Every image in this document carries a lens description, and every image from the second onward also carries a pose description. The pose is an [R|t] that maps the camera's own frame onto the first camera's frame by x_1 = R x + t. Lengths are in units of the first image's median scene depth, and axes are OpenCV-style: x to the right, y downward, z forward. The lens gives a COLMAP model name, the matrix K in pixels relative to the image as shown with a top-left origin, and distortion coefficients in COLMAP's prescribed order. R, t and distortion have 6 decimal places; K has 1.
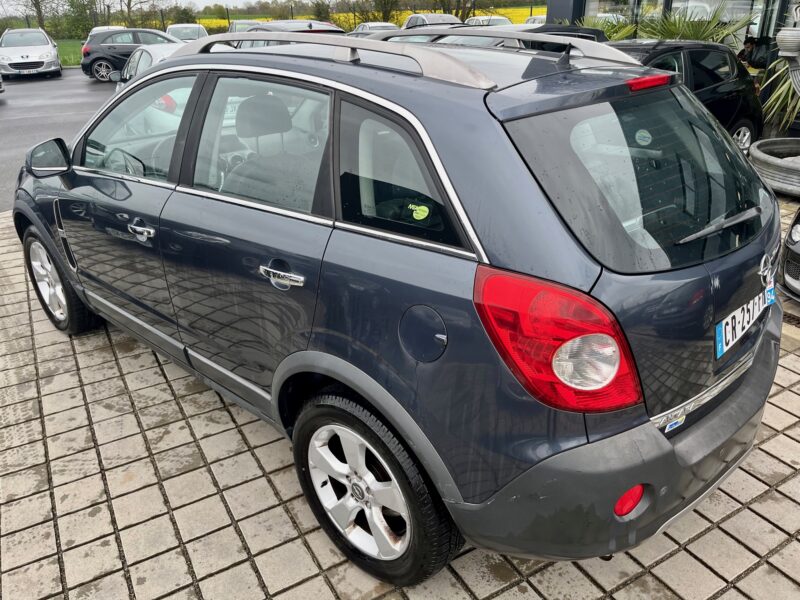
lens RADIAL K [[615.0, 0, 400.0], [0, 615.0, 300.0], [0, 0, 1]] dist [0.007696, -0.006184]
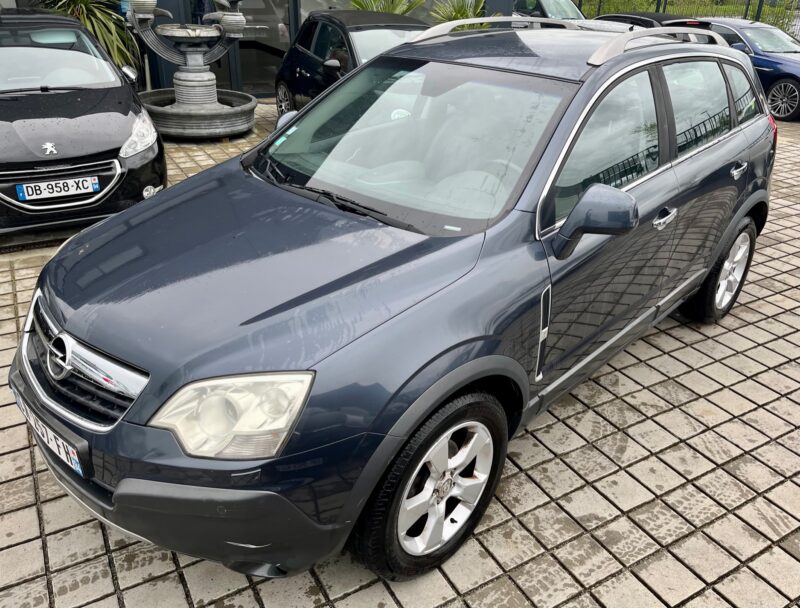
lens RADIAL K [[638.6, 0, 400.0], [0, 638.6, 304.0], [0, 0, 1]] dist [-0.001857, 0.006846]
pose [[0.025860, -0.435204, 0.899960, -1.318002], [0.411037, 0.825268, 0.387274, -0.541142], [-0.911252, 0.359902, 0.200226, 1.092812]]
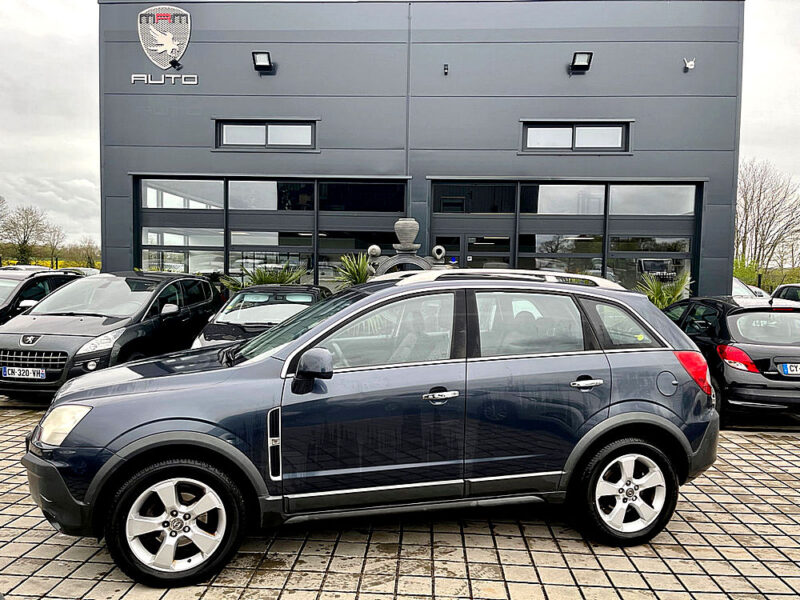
lens RADIAL K [[615.0, 0, 400.0], [0, 615.0, 300.0], [0, 0, 1]] dist [0.007696, -0.006184]
pose [[0.559773, -0.014010, 0.828527, -1.416715], [0.323776, 0.924072, -0.203125, -0.056972], [-0.762773, 0.381961, 0.521807, 0.226178]]
